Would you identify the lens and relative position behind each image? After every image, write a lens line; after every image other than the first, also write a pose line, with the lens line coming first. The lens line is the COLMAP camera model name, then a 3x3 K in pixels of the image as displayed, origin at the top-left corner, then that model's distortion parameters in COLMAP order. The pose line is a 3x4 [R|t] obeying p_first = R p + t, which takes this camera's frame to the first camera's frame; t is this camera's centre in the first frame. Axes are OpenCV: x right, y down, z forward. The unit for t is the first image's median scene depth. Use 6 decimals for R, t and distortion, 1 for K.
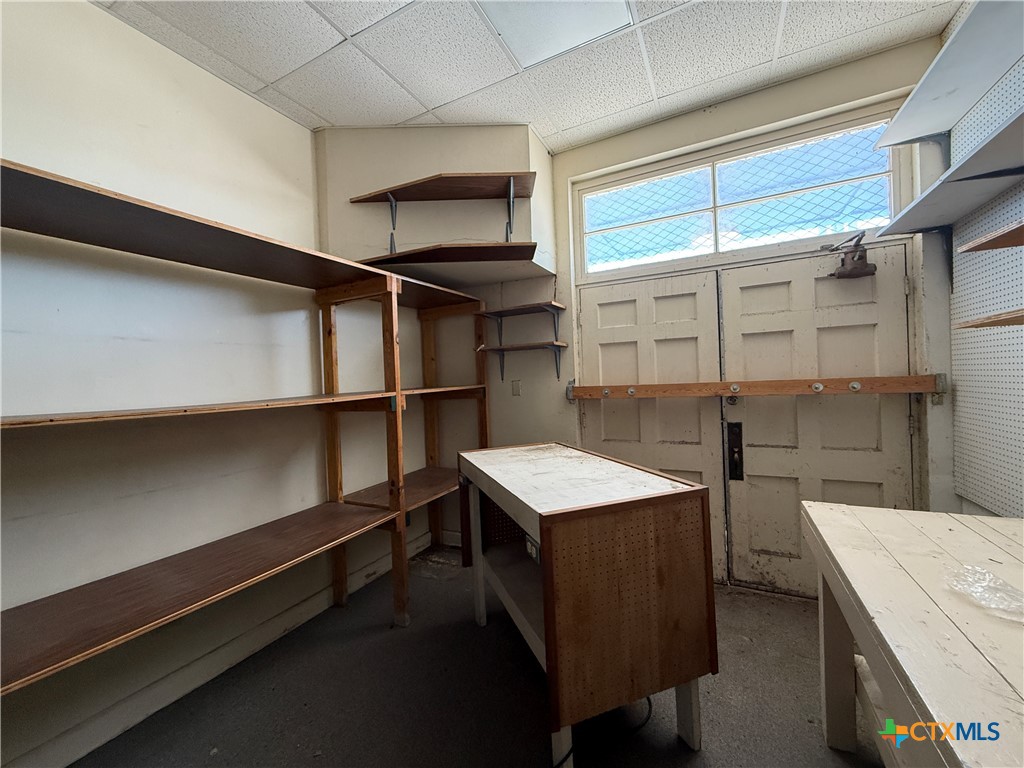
lens RADIAL K [[412.0, 0, 508.9], [0, 412.0, 382.7], [0, 0, 1]] dist [0.000763, 0.000485]
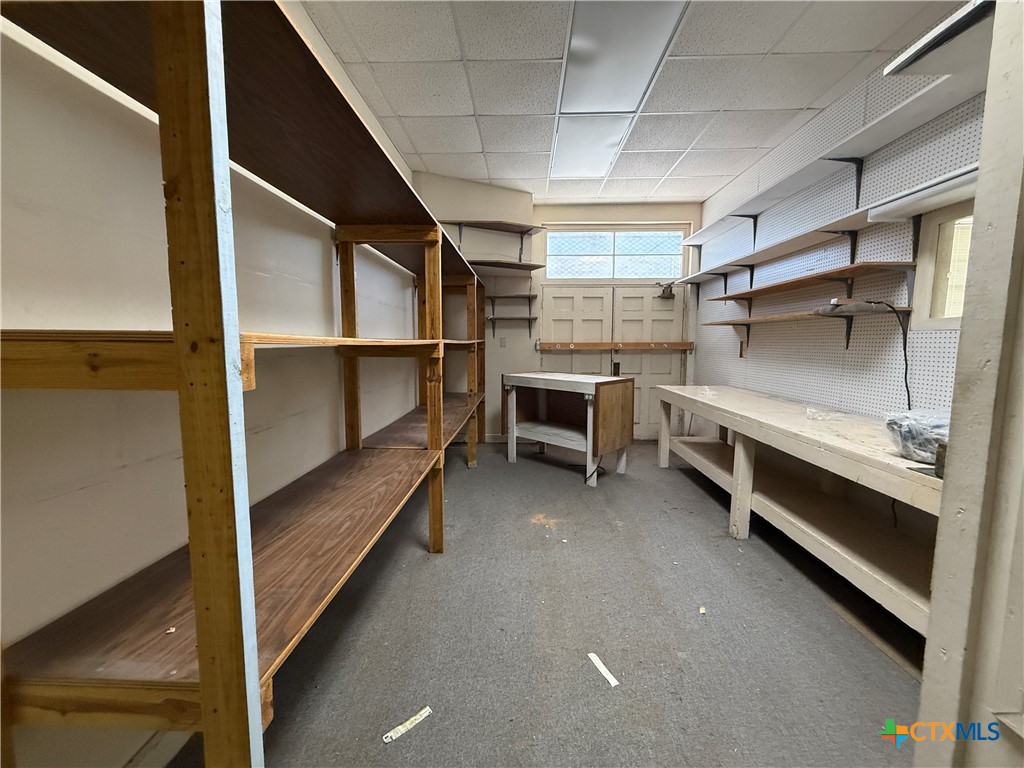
lens RADIAL K [[412.0, 0, 508.5], [0, 412.0, 383.4], [0, 0, 1]] dist [0.000763, 0.000485]
pose [[0.903684, -0.001013, 0.428198, -0.827847], [-0.032981, 0.996862, 0.071961, 0.069553], [-0.426928, -0.079153, 0.900815, -0.638638]]
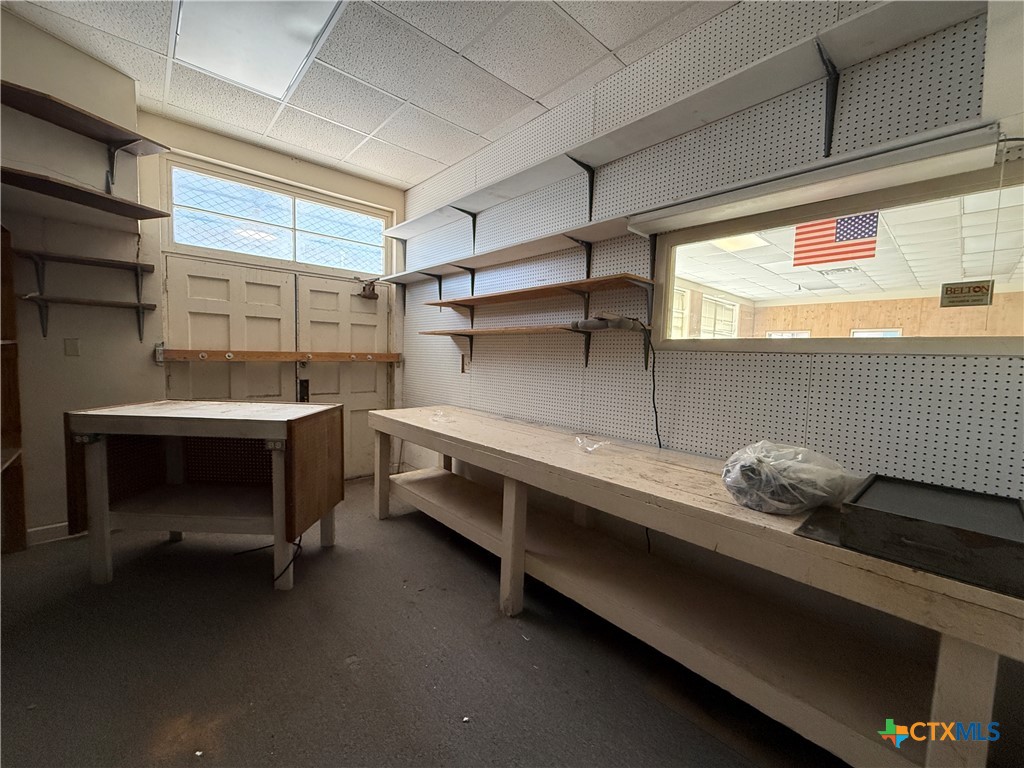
lens RADIAL K [[412.0, 0, 512.0], [0, 412.0, 381.5], [0, 0, 1]] dist [0.000763, 0.000485]
pose [[0.346956, -0.012709, 0.937795, -0.588385], [-0.028749, 0.999294, 0.024178, 0.045438], [-0.937441, -0.035350, 0.346346, -0.219904]]
